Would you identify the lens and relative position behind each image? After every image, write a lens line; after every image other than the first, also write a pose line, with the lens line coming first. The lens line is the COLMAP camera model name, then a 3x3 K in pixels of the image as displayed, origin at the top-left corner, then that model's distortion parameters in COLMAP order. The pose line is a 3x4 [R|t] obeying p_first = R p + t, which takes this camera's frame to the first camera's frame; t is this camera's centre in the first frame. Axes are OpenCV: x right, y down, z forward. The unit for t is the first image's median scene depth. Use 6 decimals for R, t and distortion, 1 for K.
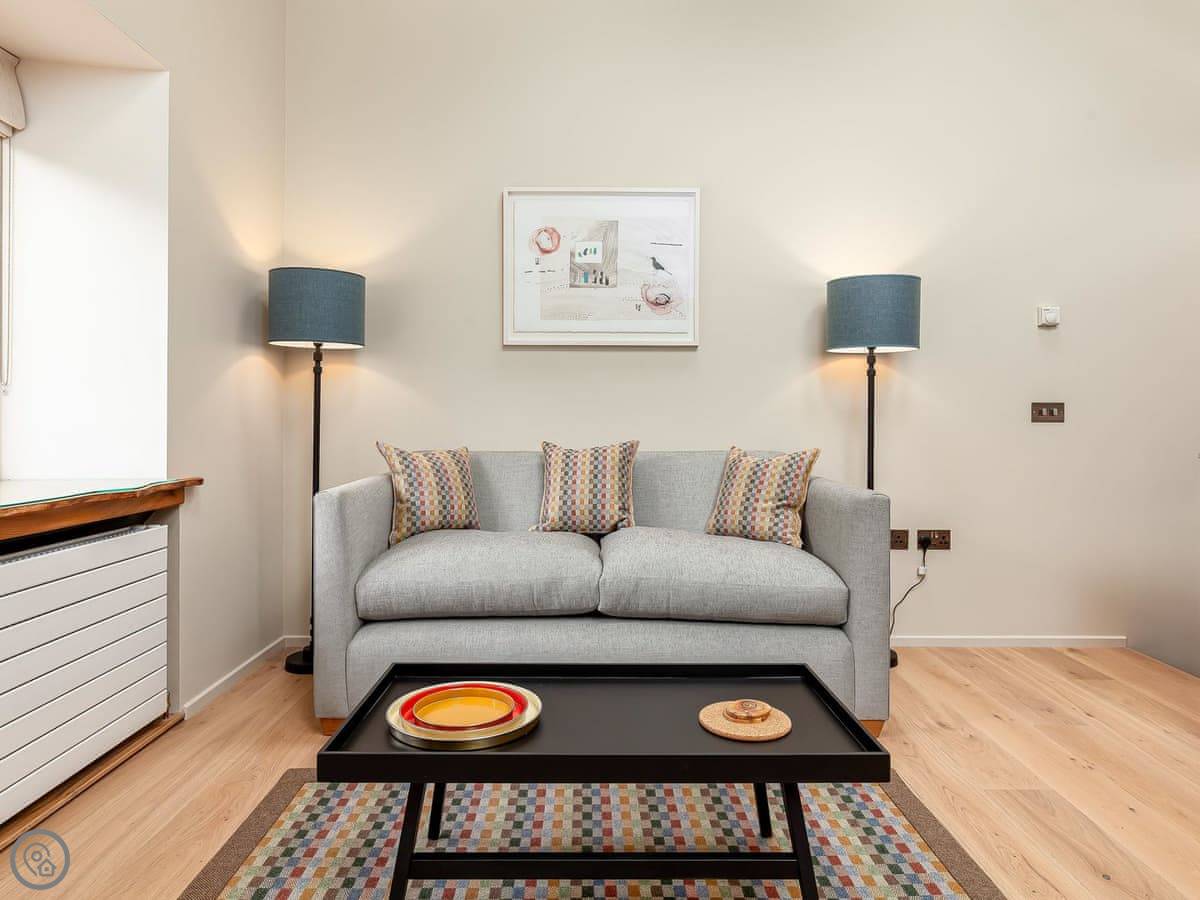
lens RADIAL K [[722.2, 0, 598.8], [0, 722.2, 422.5], [0, 0, 1]] dist [0.000598, 0.000095]
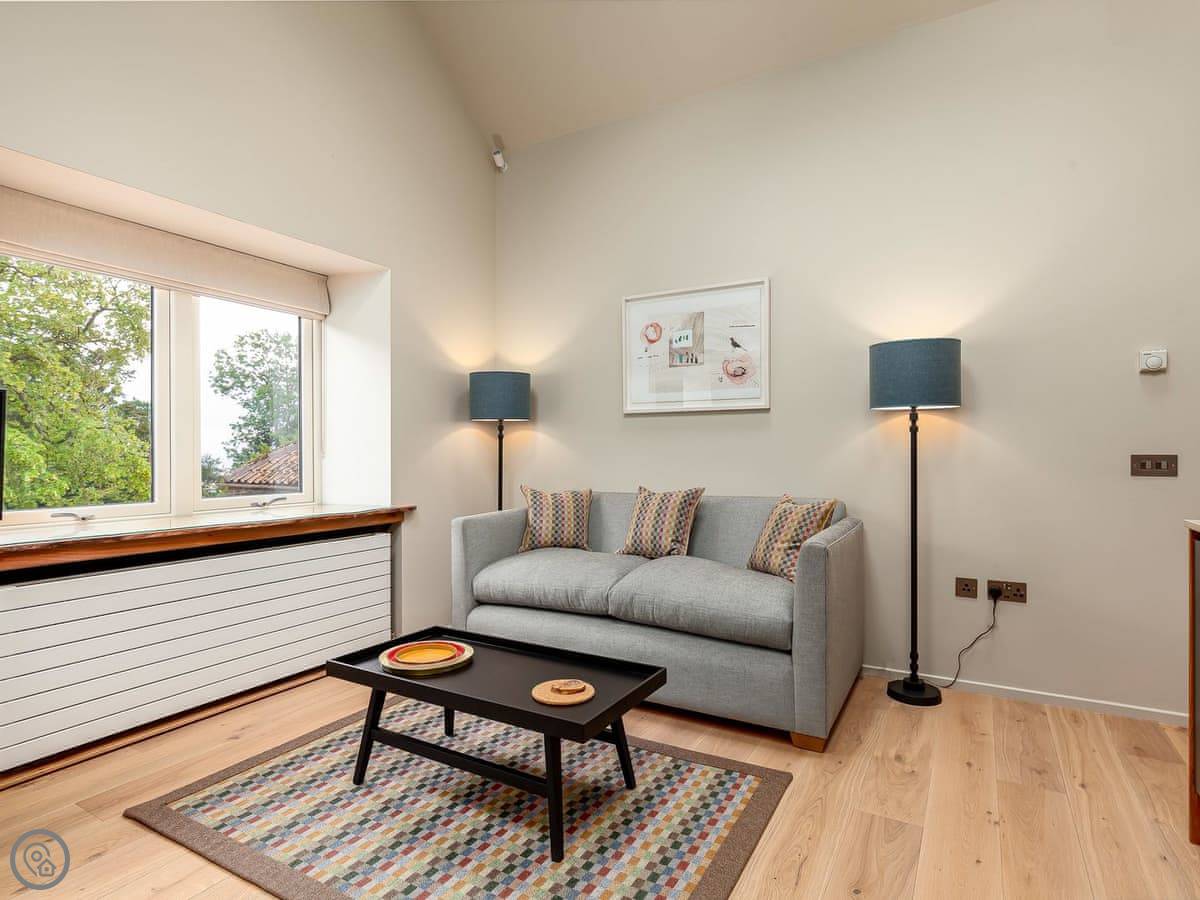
lens RADIAL K [[628.3, 0, 613.9], [0, 628.3, 447.6], [0, 0, 1]] dist [0.002439, -0.000242]
pose [[0.873241, -0.007720, -0.487227, 0.482972], [0.004449, 0.999959, -0.007871, -0.039243], [0.487268, 0.004706, 0.873240, -0.038922]]
